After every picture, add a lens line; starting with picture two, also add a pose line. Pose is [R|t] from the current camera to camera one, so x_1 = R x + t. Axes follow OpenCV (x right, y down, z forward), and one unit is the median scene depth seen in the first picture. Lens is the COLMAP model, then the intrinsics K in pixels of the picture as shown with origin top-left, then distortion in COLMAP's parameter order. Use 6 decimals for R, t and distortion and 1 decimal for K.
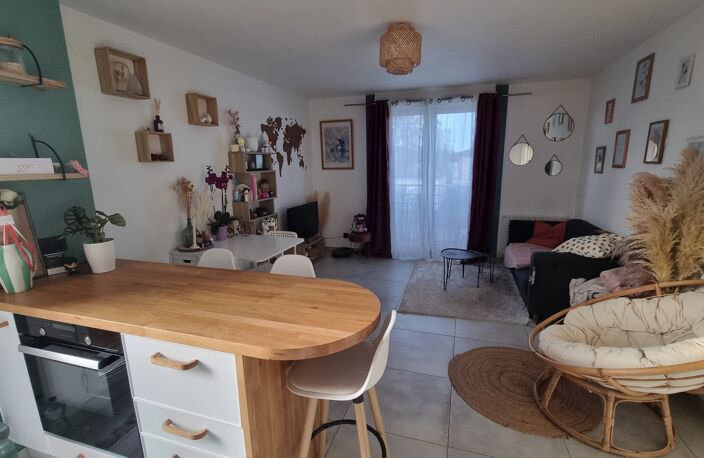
lens RADIAL K [[333.4, 0, 355.3], [0, 333.4, 233.0], [0, 0, 1]] dist [-0.001175, 0.000002]
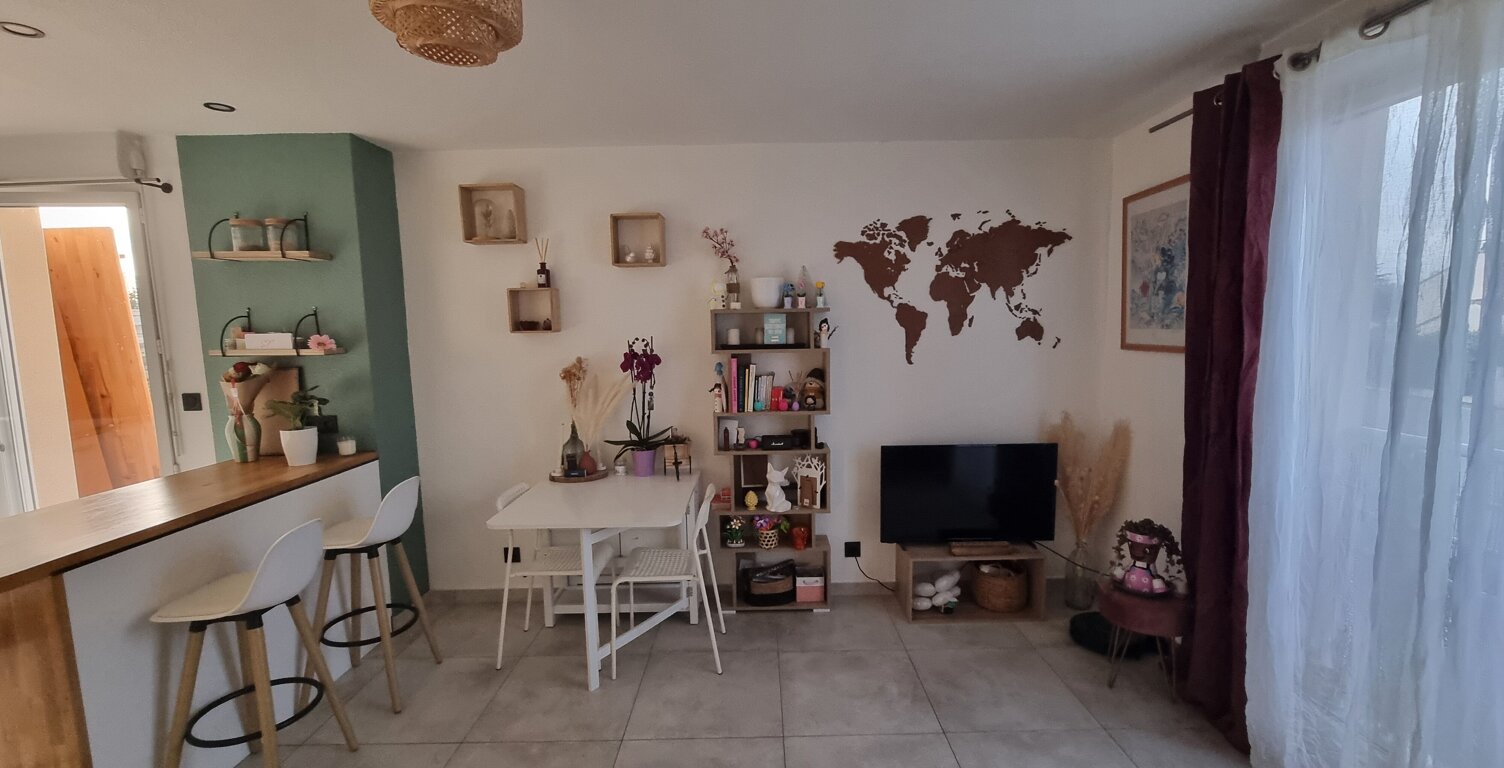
lens RADIAL K [[617.1, 0, 758.6], [0, 617.1, 392.8], [0, 0, 1]] dist [-0.000520, 0.000111]
pose [[0.314338, 0.113237, -0.942533, 0.428319], [-0.185332, 0.981076, 0.056058, -0.148160], [0.931044, 0.157061, 0.329376, 0.618944]]
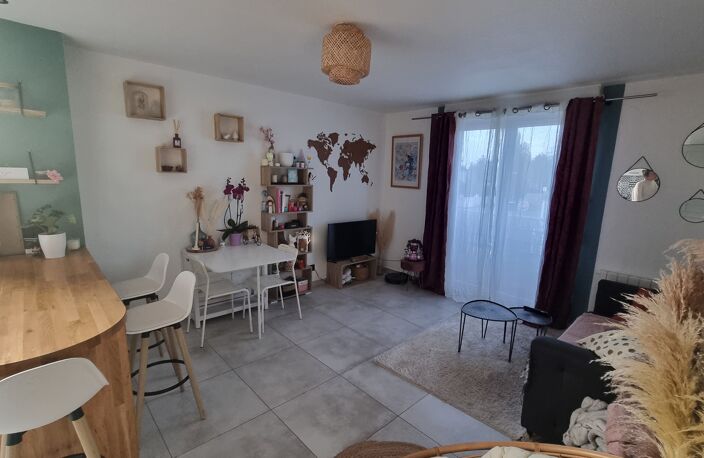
lens RADIAL K [[333.4, 0, 355.3], [0, 333.4, 233.0], [0, 0, 1]] dist [-0.001175, 0.000002]
pose [[0.875904, 0.132483, -0.463940, 0.332135], [-0.148250, 0.988947, 0.002514, -0.060703], [0.459145, 0.066577, 0.885863, 0.159484]]
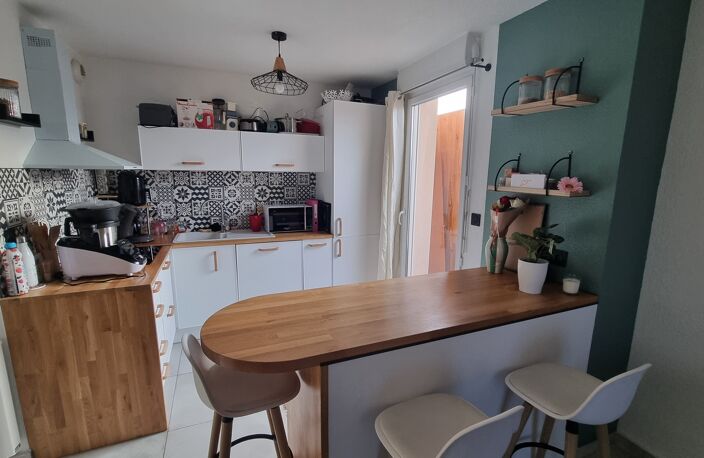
lens RADIAL K [[333.4, 0, 355.3], [0, 333.4, 233.0], [0, 0, 1]] dist [-0.001175, 0.000002]
pose [[-0.758553, 0.122514, -0.639990, 0.088513], [-0.139094, 0.929084, 0.342719, -0.122077], [0.636593, 0.348989, -0.687718, 0.517548]]
